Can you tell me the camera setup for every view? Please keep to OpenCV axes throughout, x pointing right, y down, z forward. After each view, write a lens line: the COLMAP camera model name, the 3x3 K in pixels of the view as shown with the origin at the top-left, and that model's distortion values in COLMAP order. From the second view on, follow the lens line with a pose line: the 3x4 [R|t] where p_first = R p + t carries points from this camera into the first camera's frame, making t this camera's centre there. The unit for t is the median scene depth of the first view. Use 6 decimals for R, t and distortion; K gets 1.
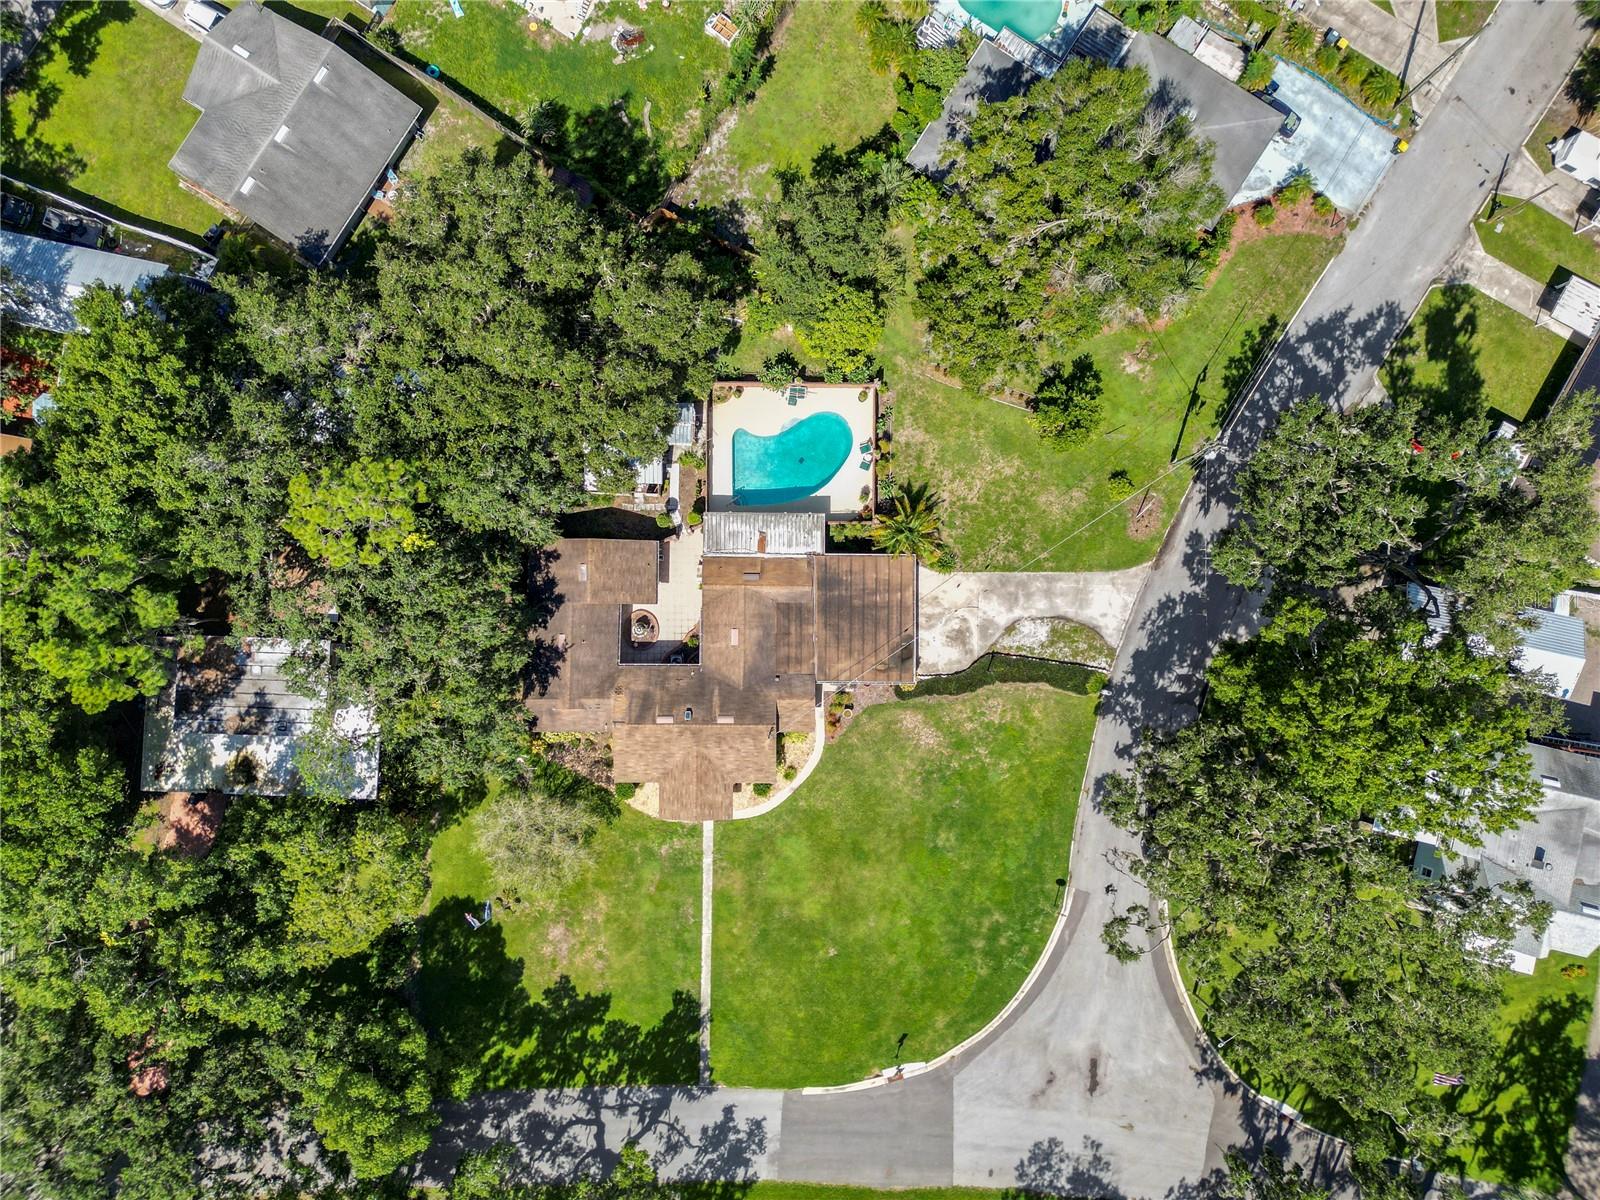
lens RADIAL K [[1115.6, 0, 800.0], [0, 1115.6, 600.0], [0, 0, 1]] dist [0.042158, -0.039866]
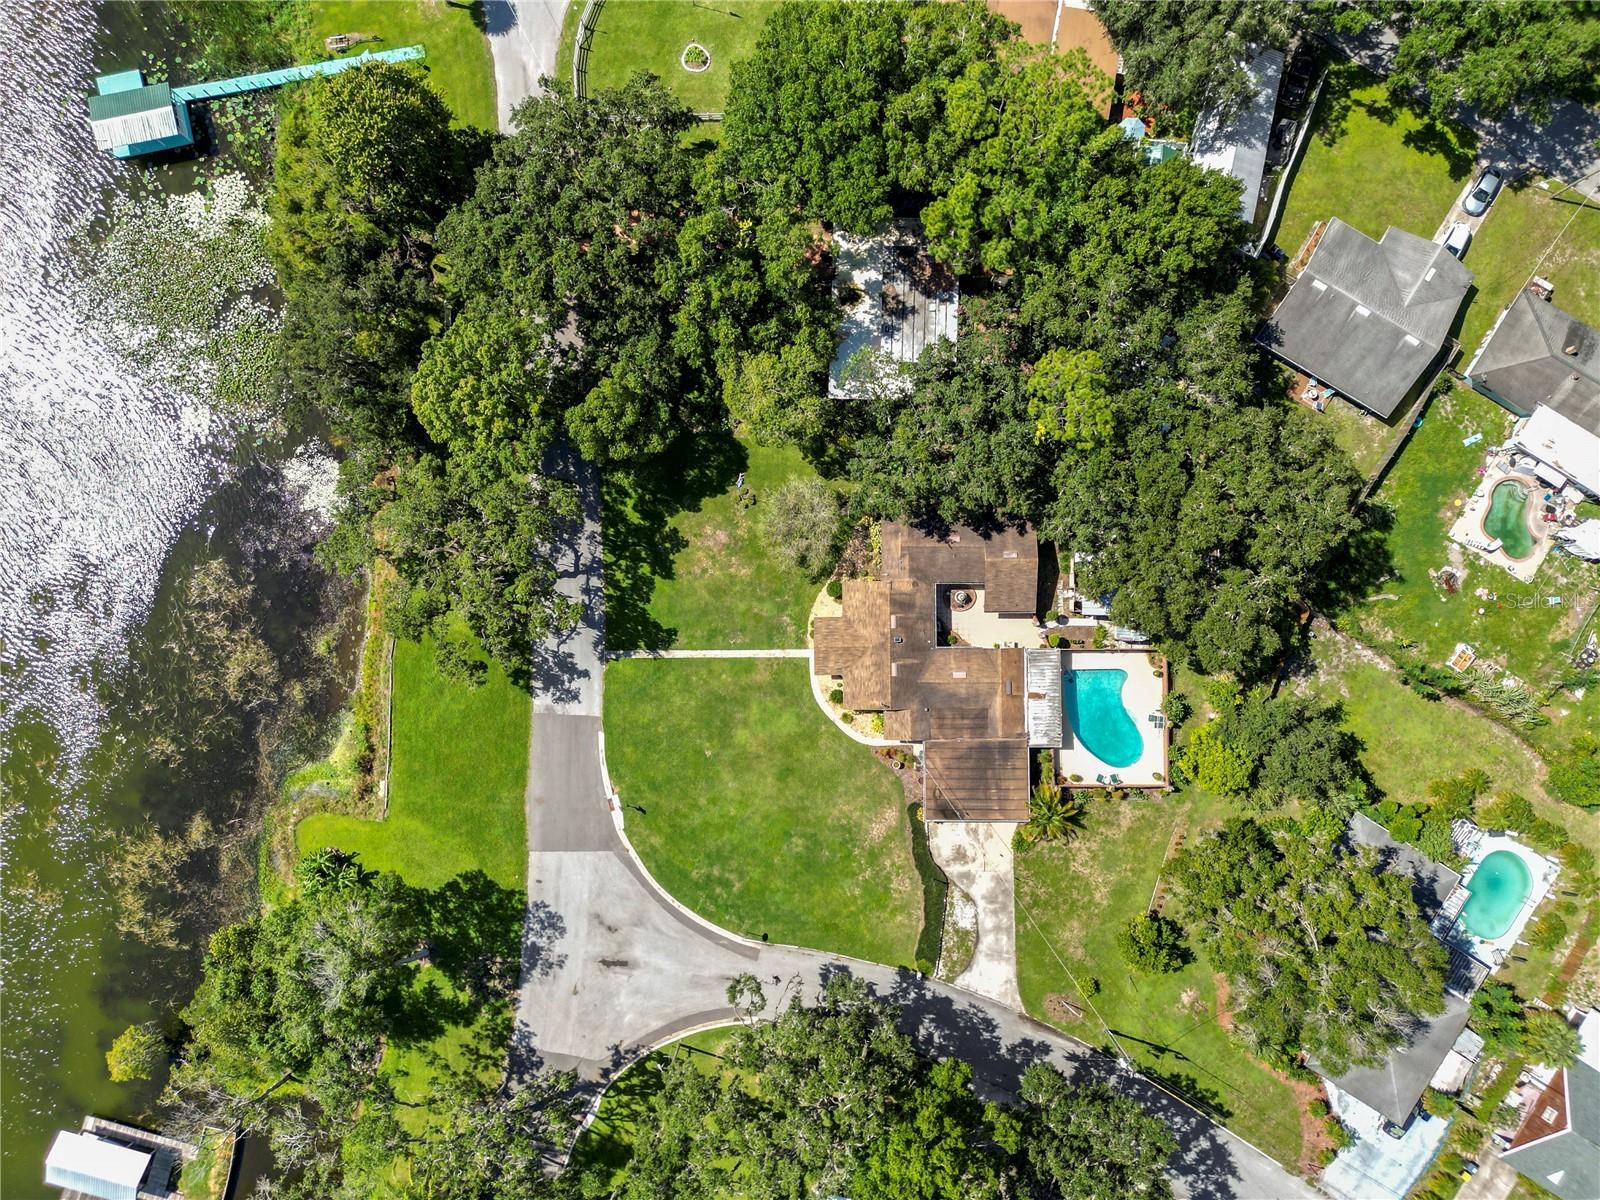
lens RADIAL K [[1109.9, 0, 792.6], [0, 1109.9, 600.5], [0, 0, 1]] dist [0.063385, -0.087037]
pose [[0.013715, 0.999369, -0.032753, -0.102515], [-0.998346, 0.015515, 0.055349, 0.147447], [0.055823, 0.031940, 0.997930, -0.255765]]
